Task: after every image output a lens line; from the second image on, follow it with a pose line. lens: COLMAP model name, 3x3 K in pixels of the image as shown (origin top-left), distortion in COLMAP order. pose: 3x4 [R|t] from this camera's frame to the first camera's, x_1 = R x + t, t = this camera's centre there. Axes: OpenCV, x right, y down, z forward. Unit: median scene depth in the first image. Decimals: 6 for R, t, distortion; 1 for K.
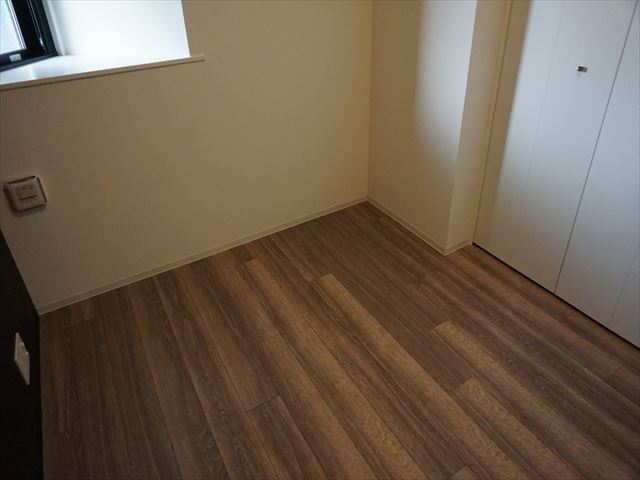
lens RADIAL K [[456.6, 0, 310.9], [0, 456.6, 214.5], [0, 0, 1]] dist [-0.035220, 0.002159]
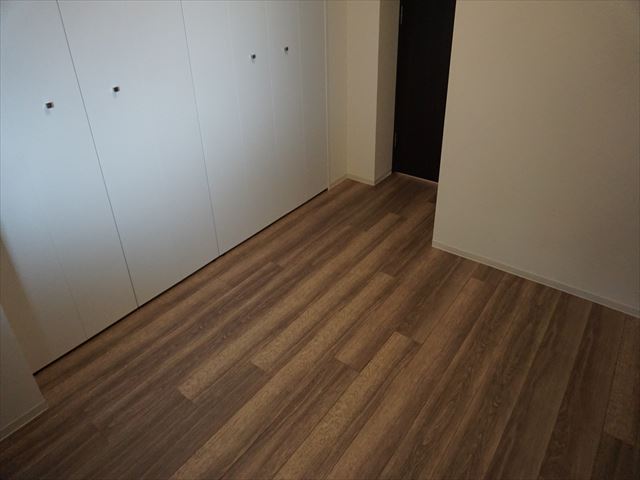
lens RADIAL K [[456.6, 0, 310.9], [0, 456.6, 214.5], [0, 0, 1]] dist [-0.035220, 0.002159]
pose [[-0.419505, -0.387898, 0.820701, -0.465148], [0.498608, 0.657040, 0.565410, -0.416194], [-0.758555, 0.646400, -0.082222, 0.765580]]
